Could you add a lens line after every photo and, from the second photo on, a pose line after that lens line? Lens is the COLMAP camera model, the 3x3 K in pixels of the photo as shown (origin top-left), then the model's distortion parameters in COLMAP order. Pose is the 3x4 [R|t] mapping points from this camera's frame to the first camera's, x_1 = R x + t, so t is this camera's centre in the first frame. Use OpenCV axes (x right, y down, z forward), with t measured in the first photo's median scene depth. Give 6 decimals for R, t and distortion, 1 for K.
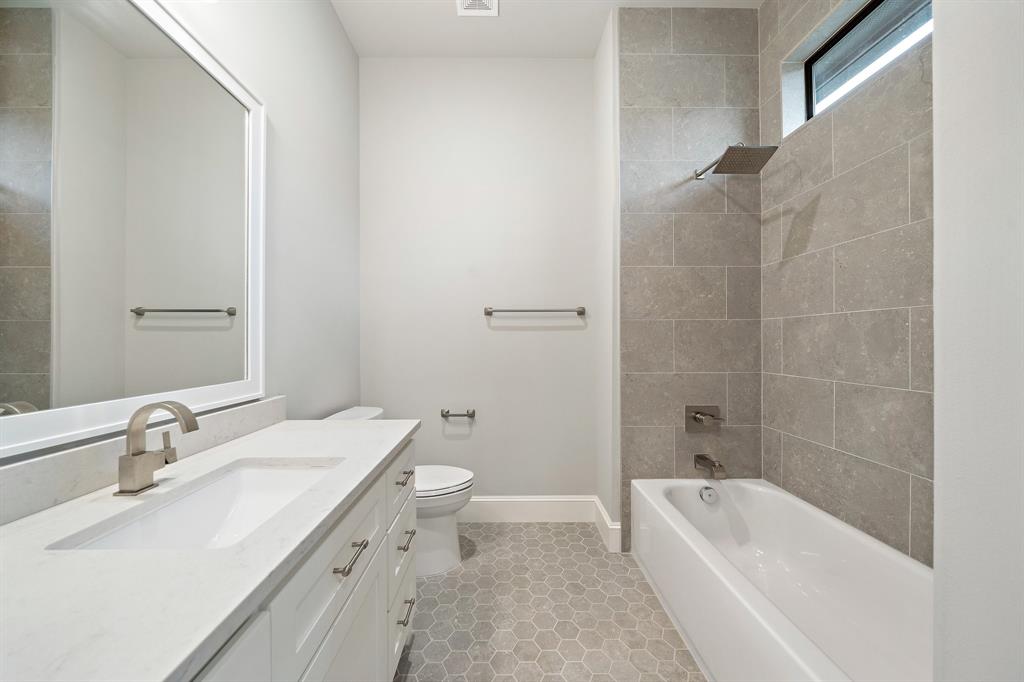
lens RADIAL K [[354.5, 0, 511.2], [0, 354.5, 338.8], [0, 0, 1]] dist [-0.010777, -0.000073]
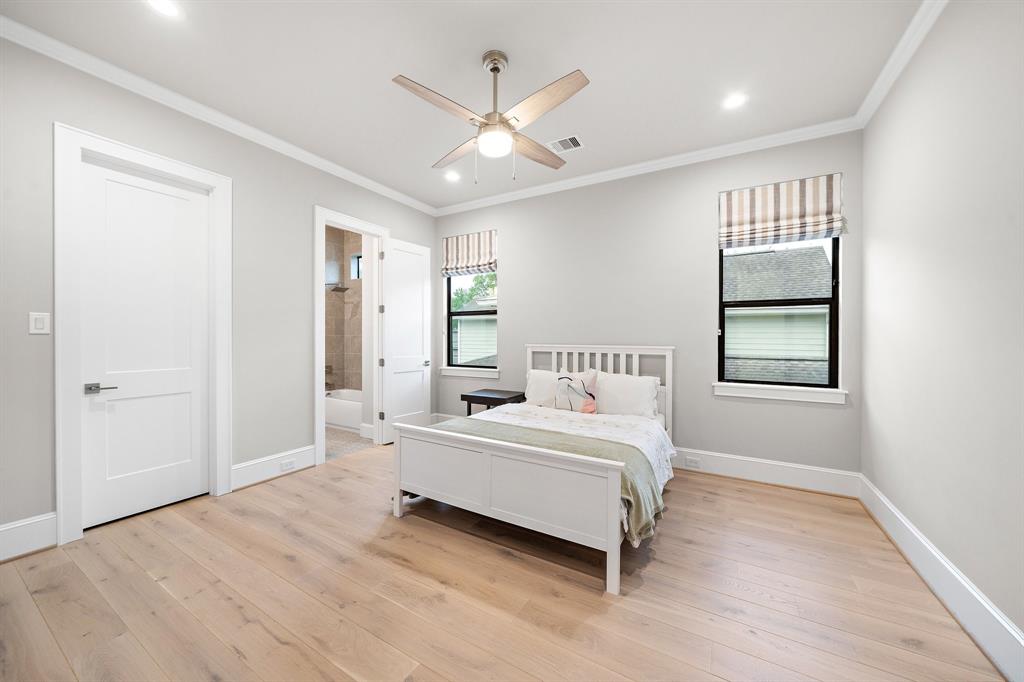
lens RADIAL K [[367.7, 0, 517.0], [0, 367.7, 337.3], [0, 0, 1]] dist [0.006588, 0.000115]
pose [[0.502818, 0.002561, 0.864389, -1.302719], [0.000498, 0.999995, -0.003252, -0.031129], [-0.864392, 0.002065, 0.502814, -1.901553]]
